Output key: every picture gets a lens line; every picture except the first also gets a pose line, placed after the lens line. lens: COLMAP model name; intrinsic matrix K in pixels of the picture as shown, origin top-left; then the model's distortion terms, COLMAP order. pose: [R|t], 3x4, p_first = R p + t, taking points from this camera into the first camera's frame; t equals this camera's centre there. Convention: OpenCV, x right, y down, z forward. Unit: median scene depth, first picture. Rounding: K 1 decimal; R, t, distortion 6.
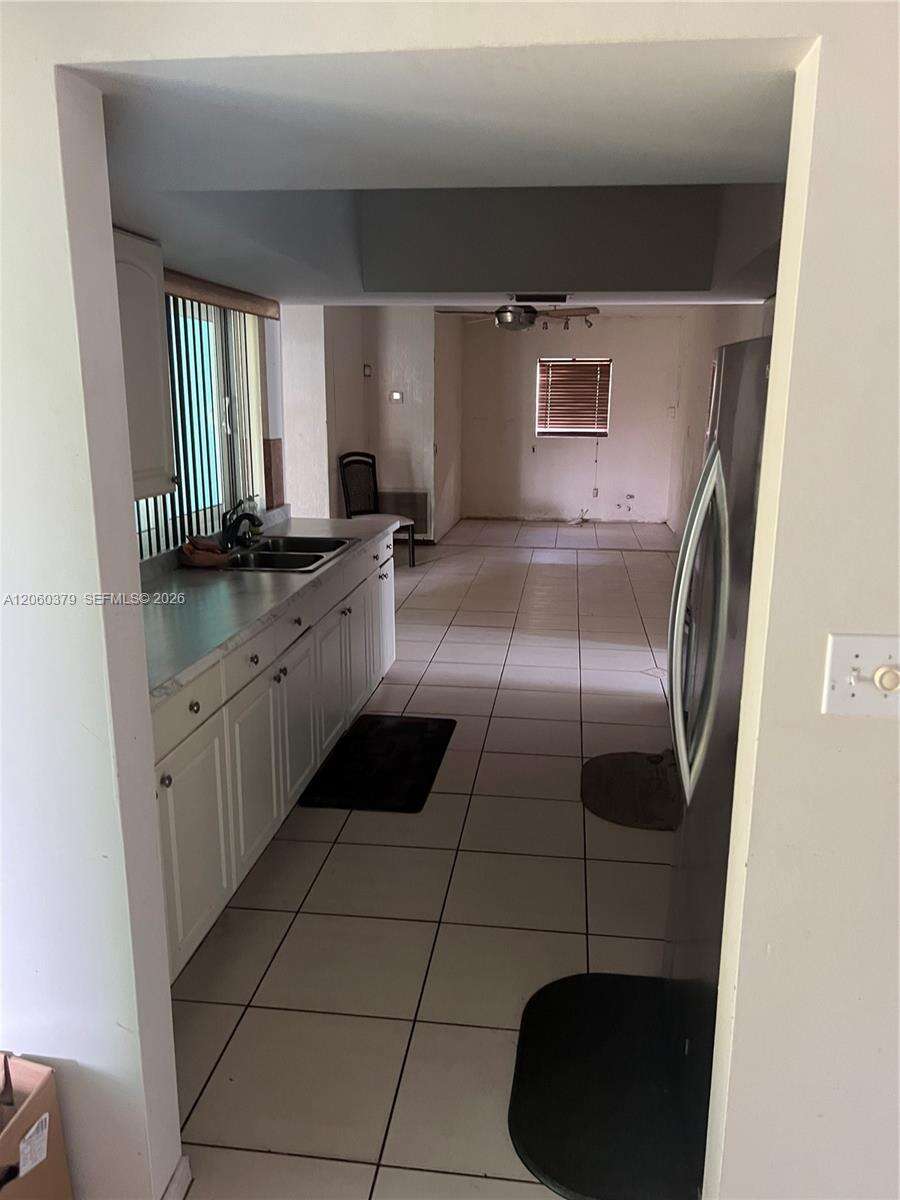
lens RADIAL K [[903.6, 0, 446.9], [0, 903.6, 600.8], [0, 0, 1]] dist [0.074666, -0.060503]
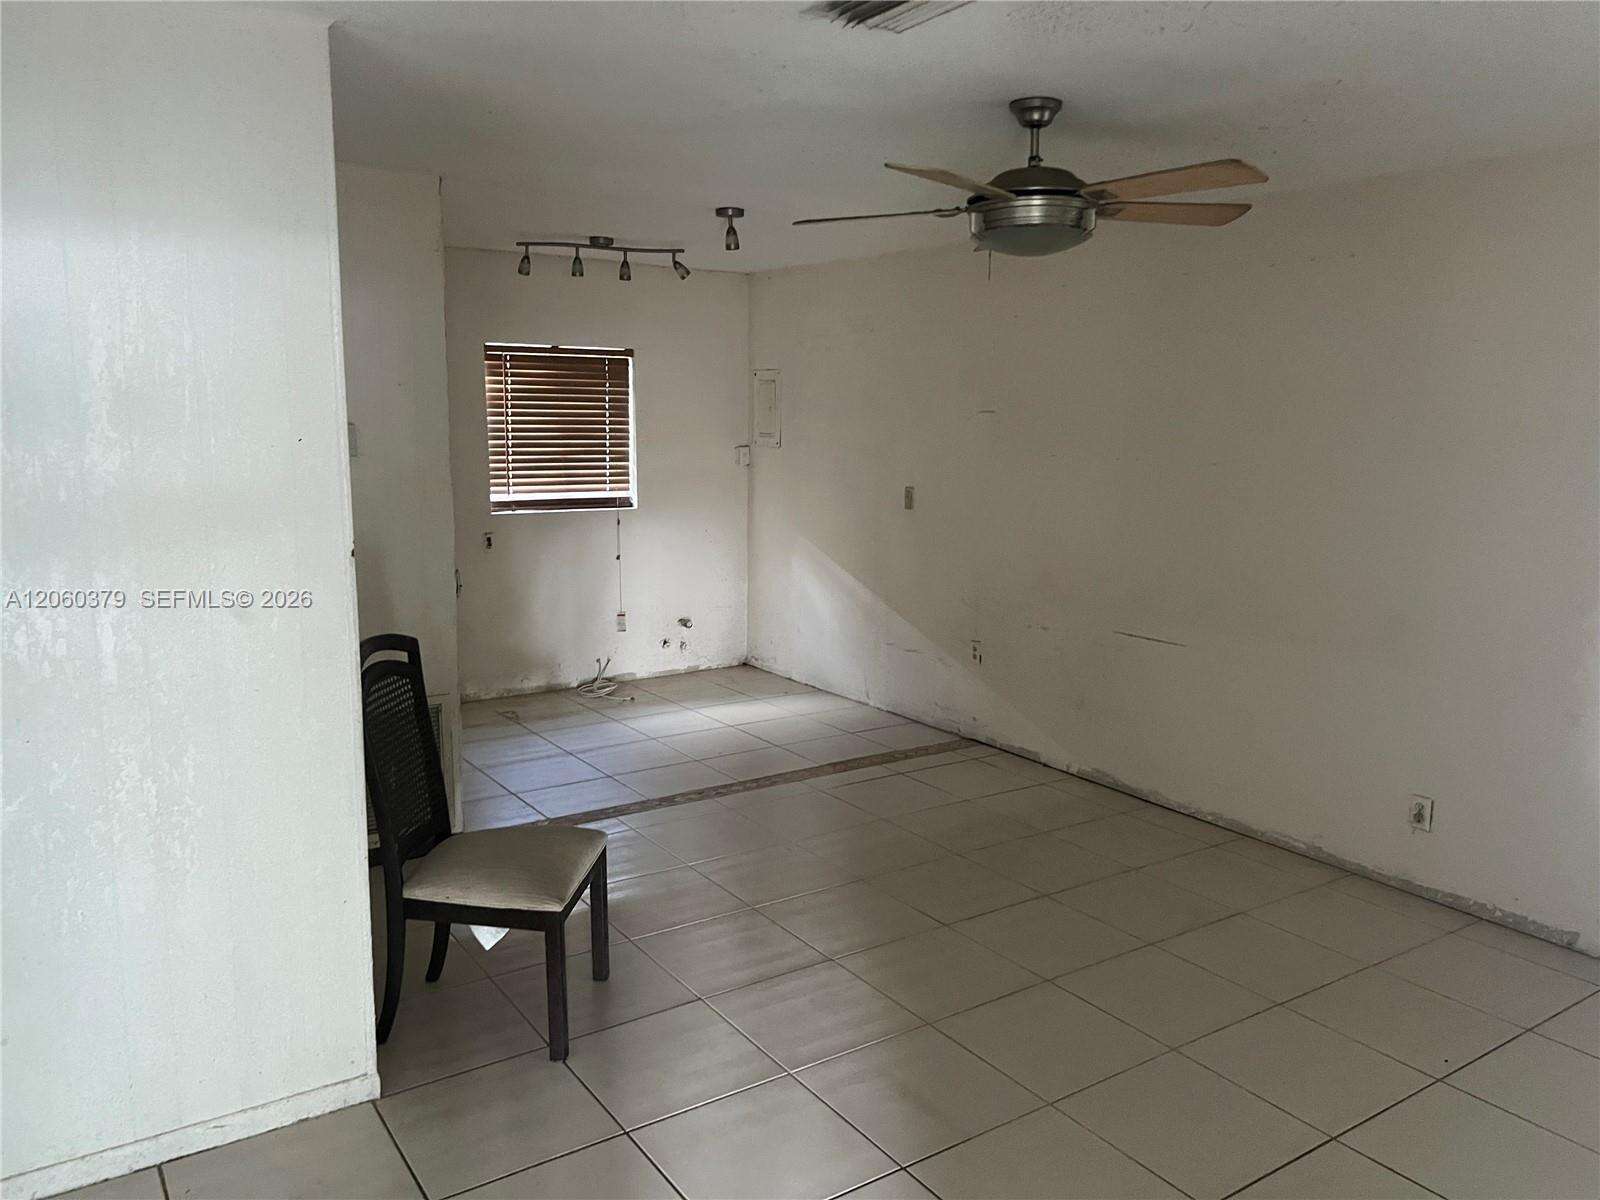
lens RADIAL K [[1204.9, 0, 801.5], [0, 1204.9, 608.6], [0, 0, 1]] dist [0.074666, -0.060503]
pose [[0.756822, -0.104636, 0.645192, -0.179183], [0.139927, 0.990155, -0.003555, -0.111759], [-0.638468, 0.092970, 0.764012, 0.453657]]
